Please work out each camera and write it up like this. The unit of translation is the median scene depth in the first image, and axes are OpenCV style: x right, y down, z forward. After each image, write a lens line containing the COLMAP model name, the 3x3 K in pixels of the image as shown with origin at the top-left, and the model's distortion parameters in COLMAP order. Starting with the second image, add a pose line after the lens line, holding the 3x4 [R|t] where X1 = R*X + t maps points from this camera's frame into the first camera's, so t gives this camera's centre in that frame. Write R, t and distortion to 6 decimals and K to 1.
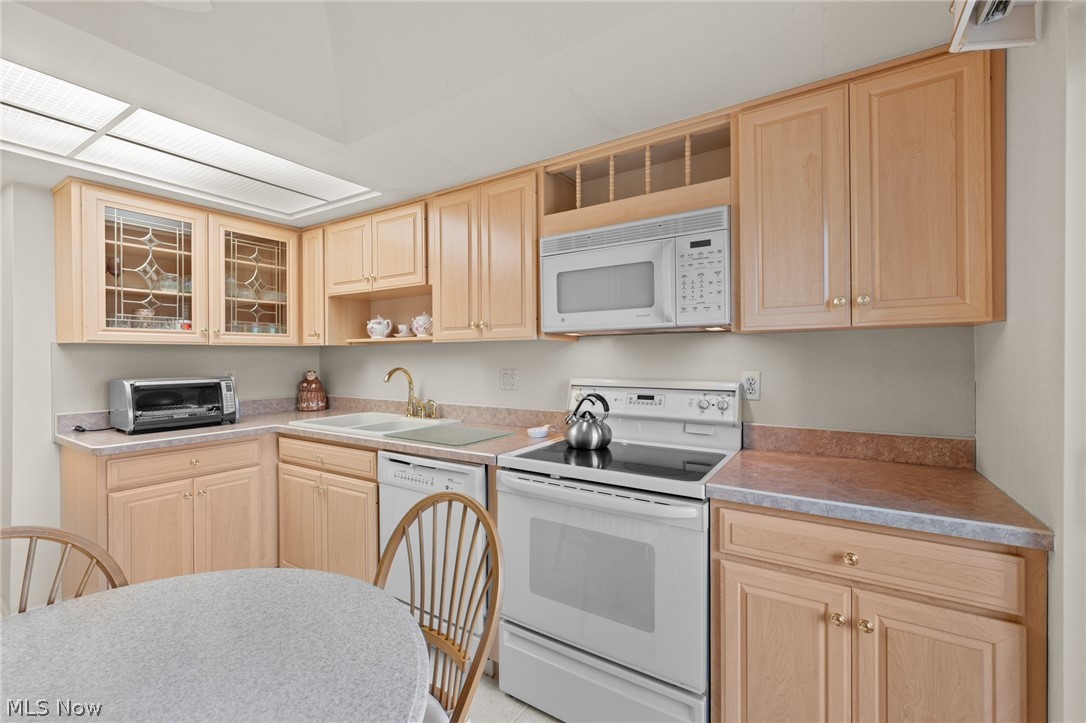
lens RADIAL K [[445.7, 0, 543.7], [0, 445.7, 358.2], [0, 0, 1]] dist [-0.000053, 0.000032]
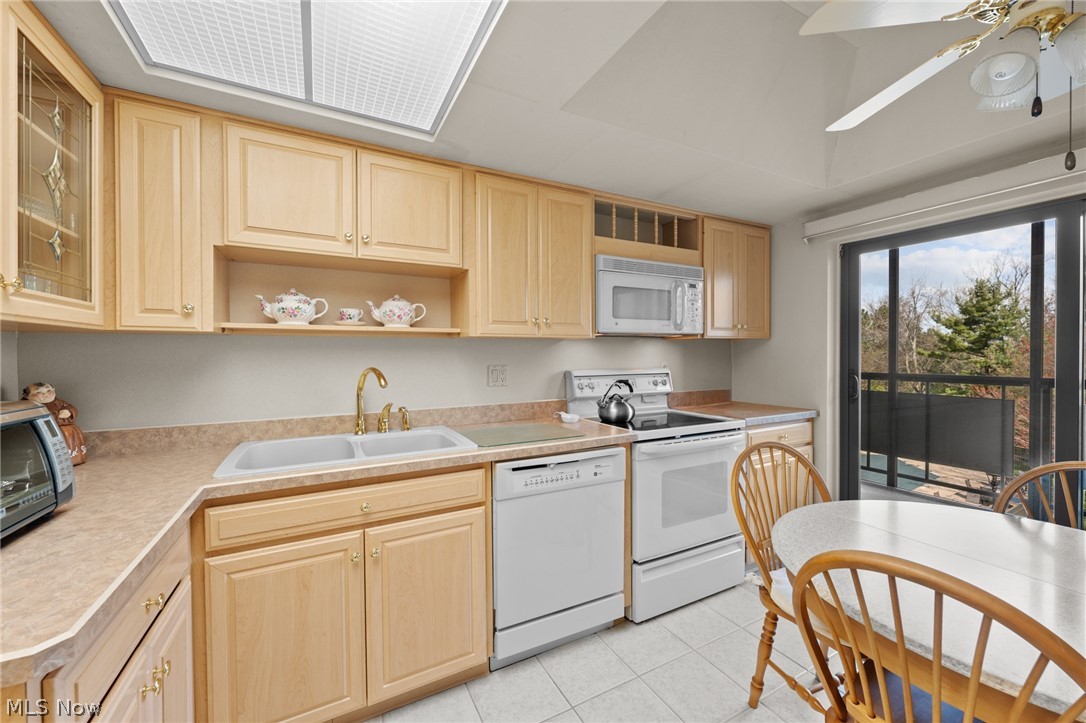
lens RADIAL K [[419.7, 0, 540.7], [0, 419.7, 358.5], [0, 0, 1]] dist [-0.002725, -0.000281]
pose [[0.502376, -0.007569, 0.864616, -1.077243], [0.005611, 0.999969, 0.005494, 0.006103], [-0.864631, 0.002092, 0.502403, 0.567692]]
